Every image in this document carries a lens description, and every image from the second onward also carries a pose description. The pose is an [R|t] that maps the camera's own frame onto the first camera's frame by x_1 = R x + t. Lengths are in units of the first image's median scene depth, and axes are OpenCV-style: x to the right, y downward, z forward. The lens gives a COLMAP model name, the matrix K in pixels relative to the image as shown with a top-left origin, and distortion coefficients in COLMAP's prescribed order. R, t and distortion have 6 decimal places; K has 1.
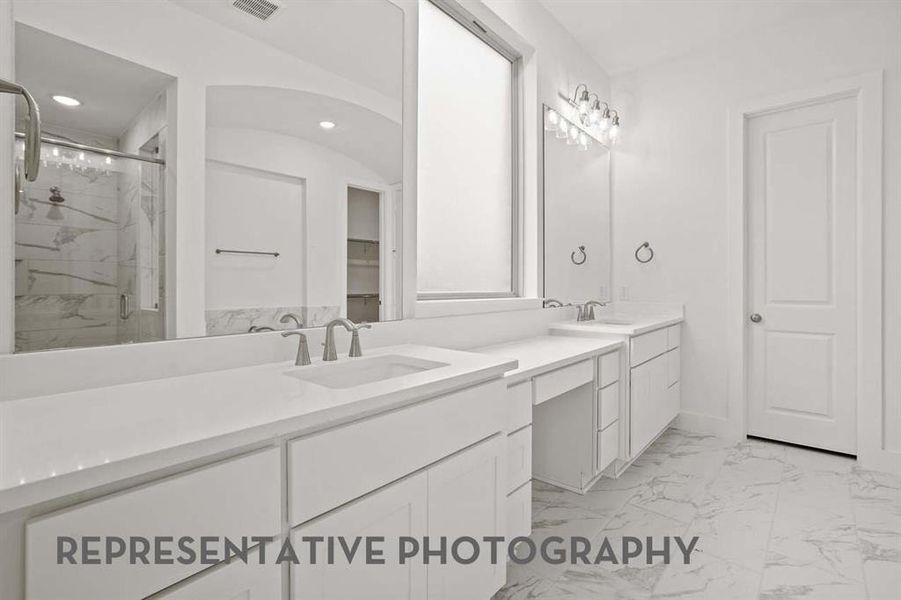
lens RADIAL K [[411.7, 0, 450.5], [0, 411.7, 300.0], [0, 0, 1]] dist [-0.011115, -0.000008]
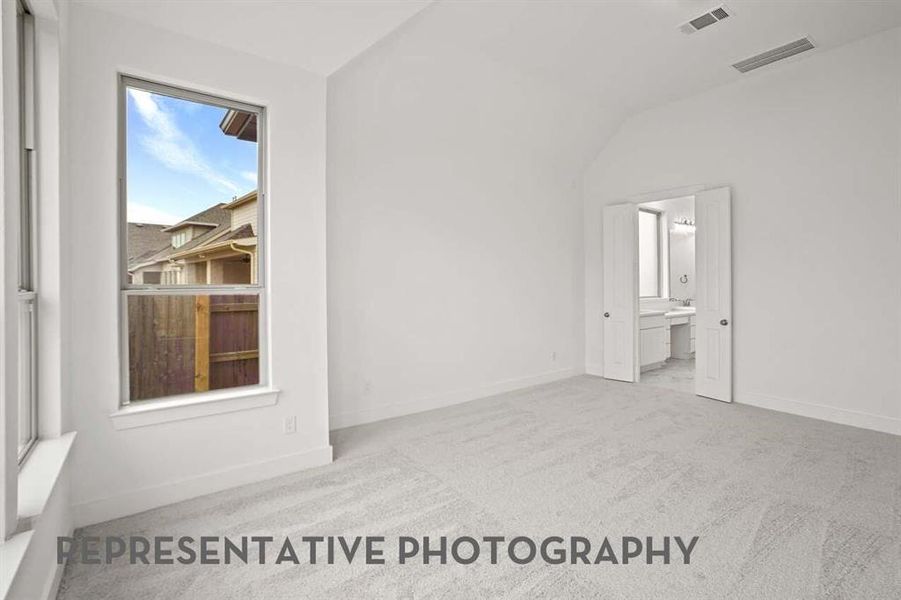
lens RADIAL K [[411.7, 0, 450.5], [0, 411.7, 300.0], [0, 0, 1]] dist [-0.011115, -0.000008]
pose [[0.975957, -0.004059, -0.217928, -0.631206], [0.003654, 0.999991, -0.002262, 0.012287], [0.217935, 0.001412, 0.975962, -2.082345]]
